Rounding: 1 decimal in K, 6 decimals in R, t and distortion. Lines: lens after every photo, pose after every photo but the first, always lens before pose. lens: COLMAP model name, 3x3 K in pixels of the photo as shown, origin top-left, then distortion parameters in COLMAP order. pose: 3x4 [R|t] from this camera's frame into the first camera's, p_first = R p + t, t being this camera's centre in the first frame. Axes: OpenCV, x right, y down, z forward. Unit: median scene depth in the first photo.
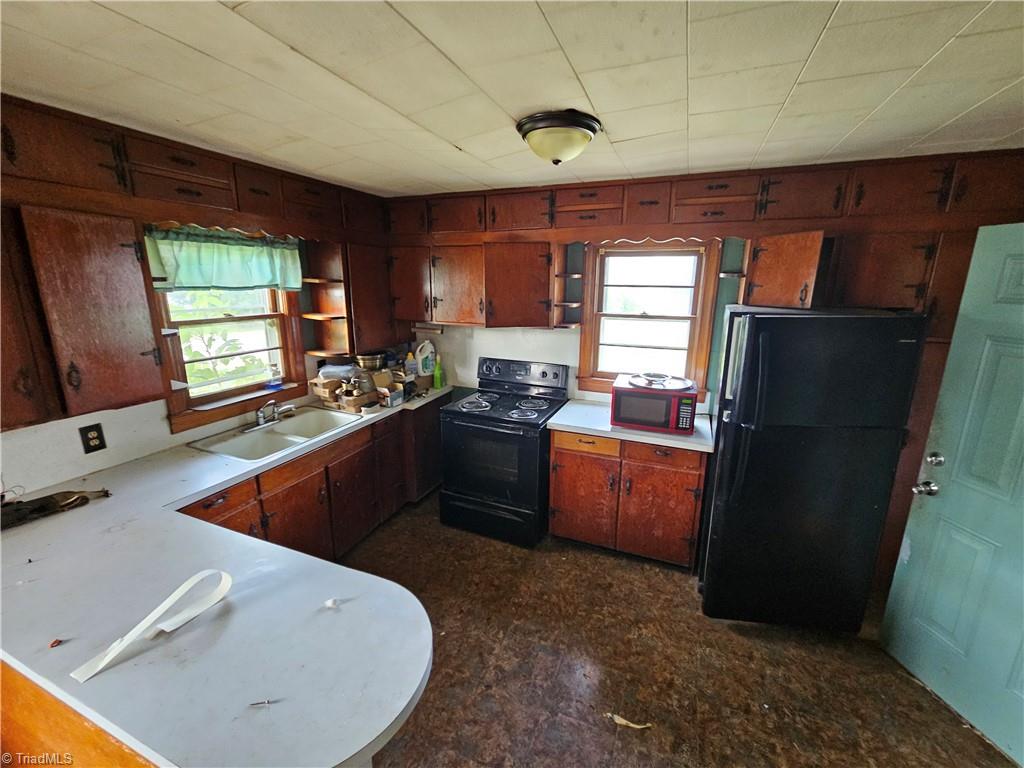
lens RADIAL K [[417.1, 0, 512.0], [0, 417.1, 384.0], [0, 0, 1]] dist [-0.000318, -0.000415]
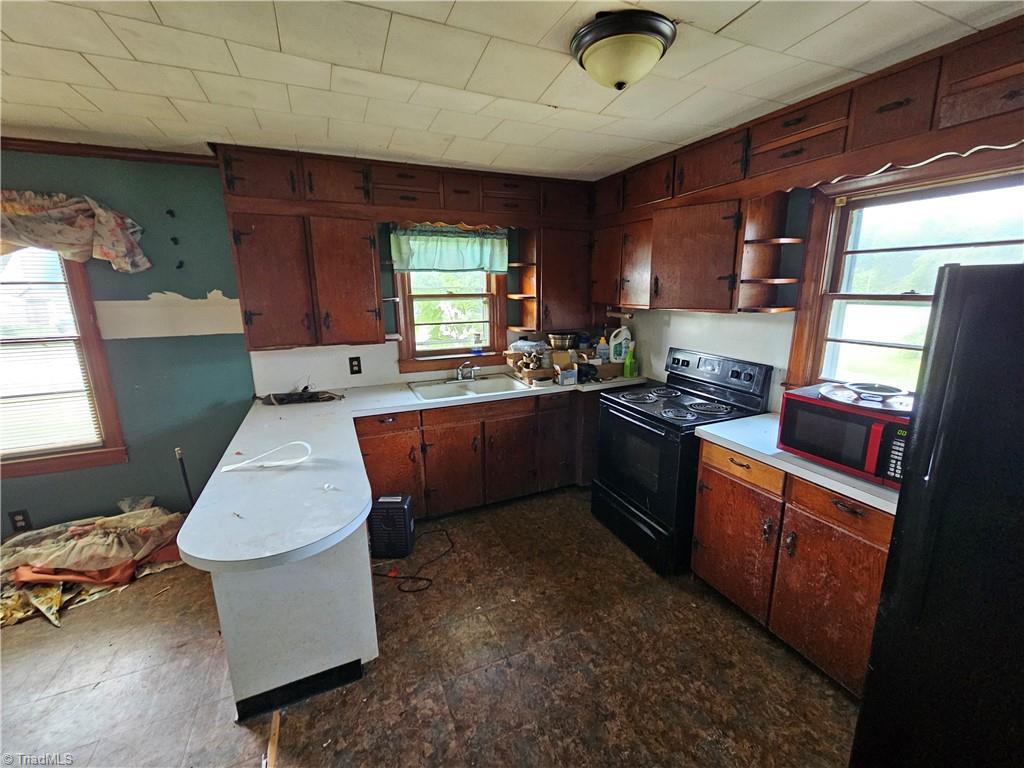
lens RADIAL K [[417.1, 0, 512.0], [0, 417.1, 384.0], [0, 0, 1]] dist [-0.000318, -0.000415]
pose [[0.722963, 0.142754, -0.675977, 0.355099], [-0.150242, 0.987490, 0.047854, 0.024589], [0.674352, 0.066963, 0.735367, 0.174174]]
